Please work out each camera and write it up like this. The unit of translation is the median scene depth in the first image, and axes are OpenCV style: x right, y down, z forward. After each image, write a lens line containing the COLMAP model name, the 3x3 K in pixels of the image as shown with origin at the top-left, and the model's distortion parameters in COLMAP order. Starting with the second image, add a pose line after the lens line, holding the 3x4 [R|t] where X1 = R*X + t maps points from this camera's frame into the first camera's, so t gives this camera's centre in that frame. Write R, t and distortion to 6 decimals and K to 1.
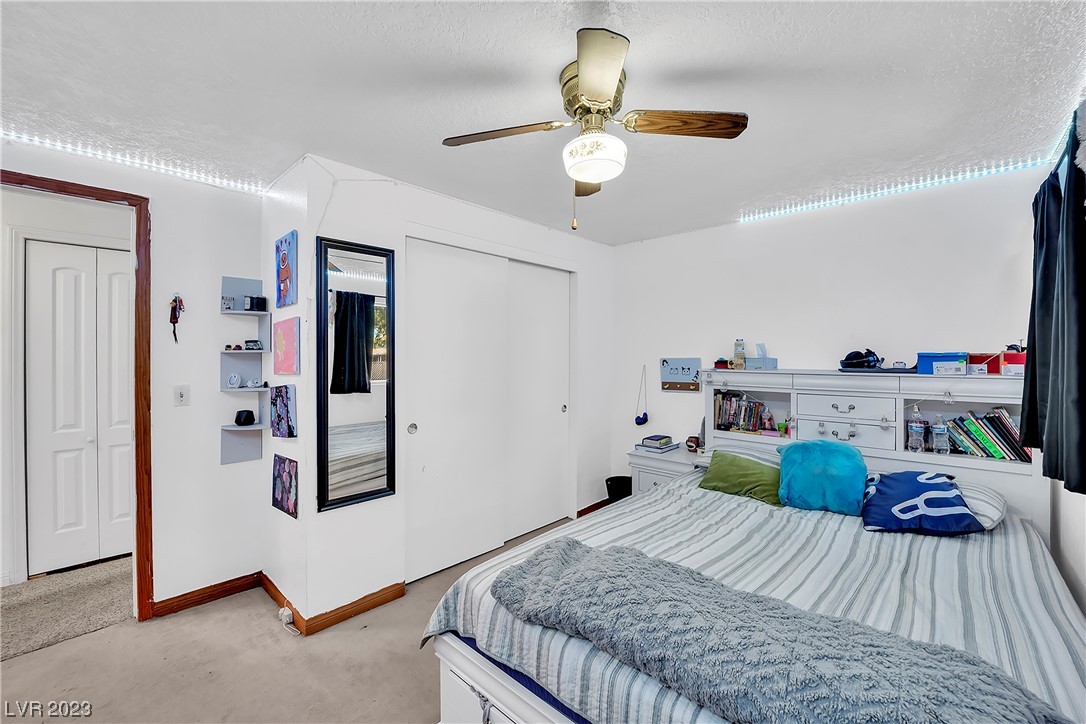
lens RADIAL K [[436.4, 0, 542.2], [0, 436.4, 357.9], [0, 0, 1]] dist [-0.024913, -0.000127]
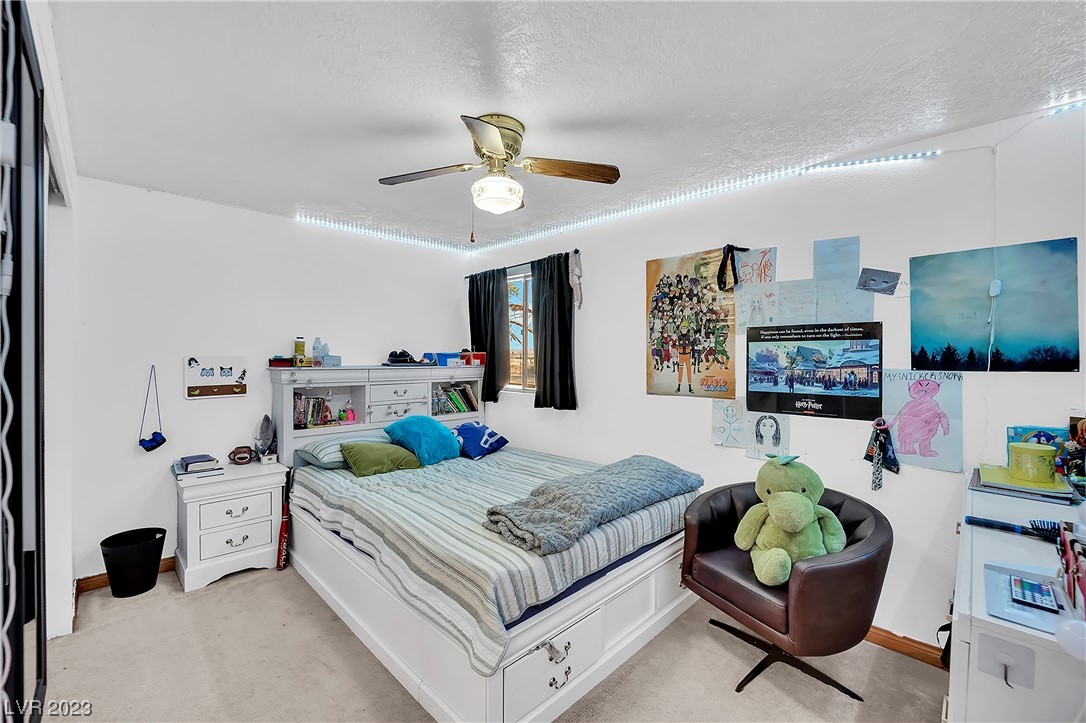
lens RADIAL K [[446.1, 0, 549.4], [0, 446.1, 359.2], [0, 0, 1]] dist [-0.022459, 0.002790]
pose [[0.027410, -0.005661, 0.999608, -0.584118], [-0.000411, 0.999984, 0.005674, 0.002113], [-0.999624, -0.000567, 0.027407, 0.416806]]
